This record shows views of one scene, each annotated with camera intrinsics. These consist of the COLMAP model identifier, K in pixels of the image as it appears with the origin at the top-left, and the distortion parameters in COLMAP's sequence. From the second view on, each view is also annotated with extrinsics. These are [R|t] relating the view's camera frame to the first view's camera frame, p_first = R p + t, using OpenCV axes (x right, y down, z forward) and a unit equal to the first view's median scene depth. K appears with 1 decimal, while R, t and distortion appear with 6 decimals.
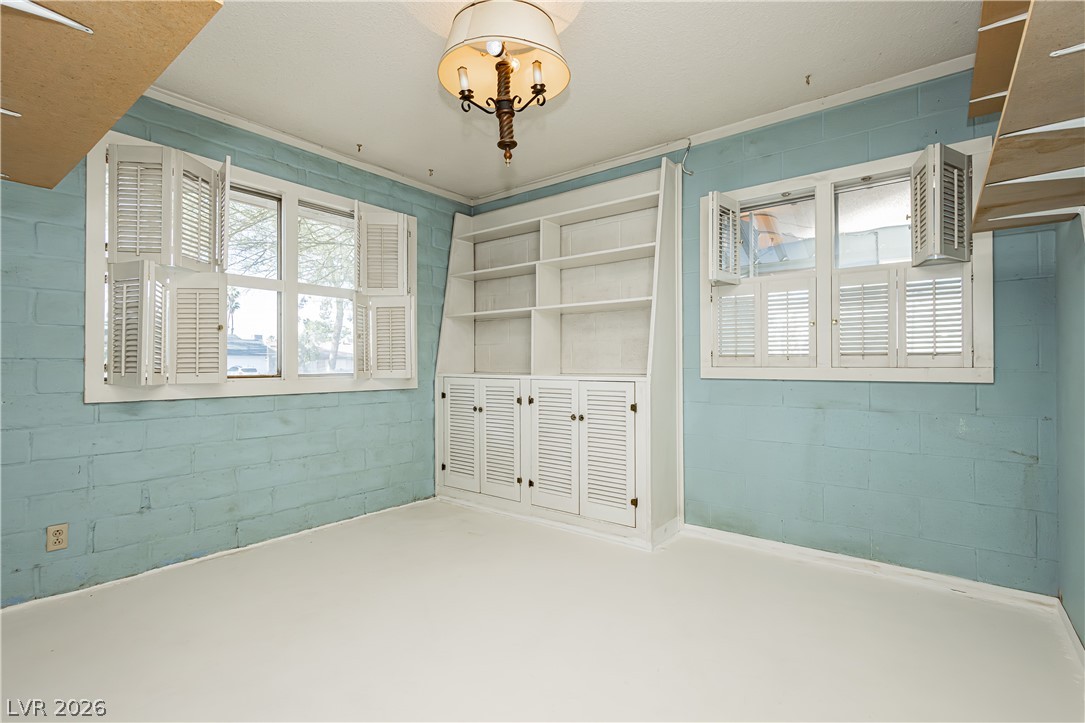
lens RADIAL K [[498.3, 0, 514.8], [0, 498.3, 368.2], [0, 0, 1]] dist [0.001498, 0.000381]
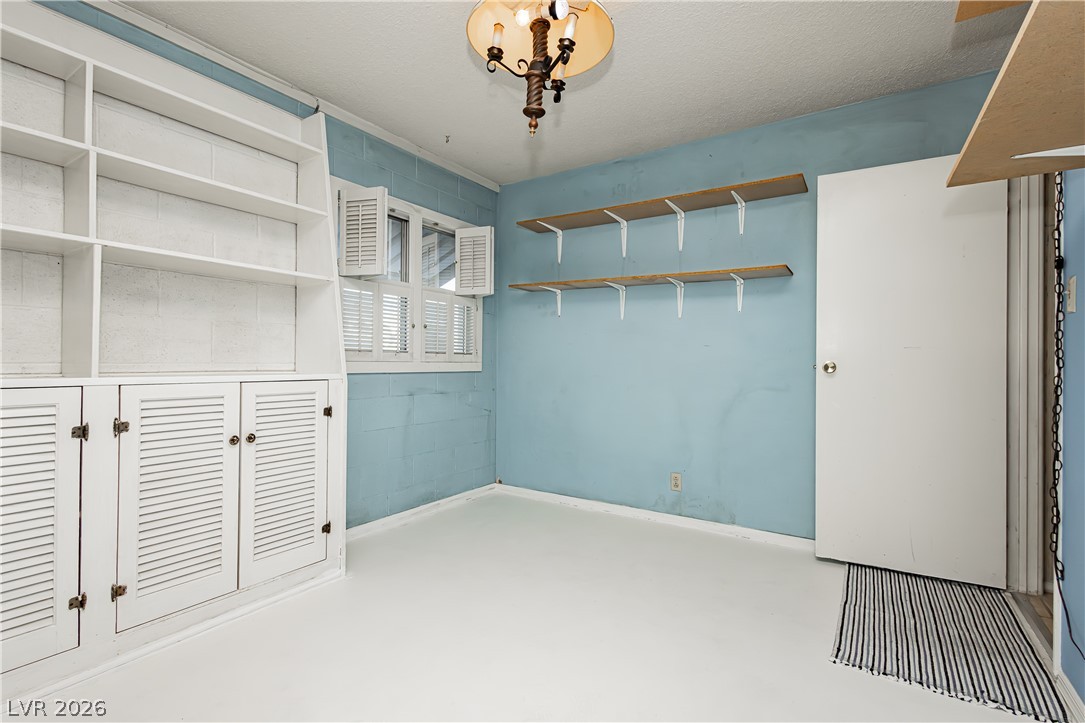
lens RADIAL K [[517.6, 0, 542.5], [0, 517.6, 361.5], [0, 0, 1]] dist [0.001618, 0.001006]
pose [[-0.119048, -0.001960, 0.992887, -0.641175], [-0.005816, 0.999982, 0.001277, -0.005509], [-0.992871, -0.005623, -0.119057, 0.755327]]
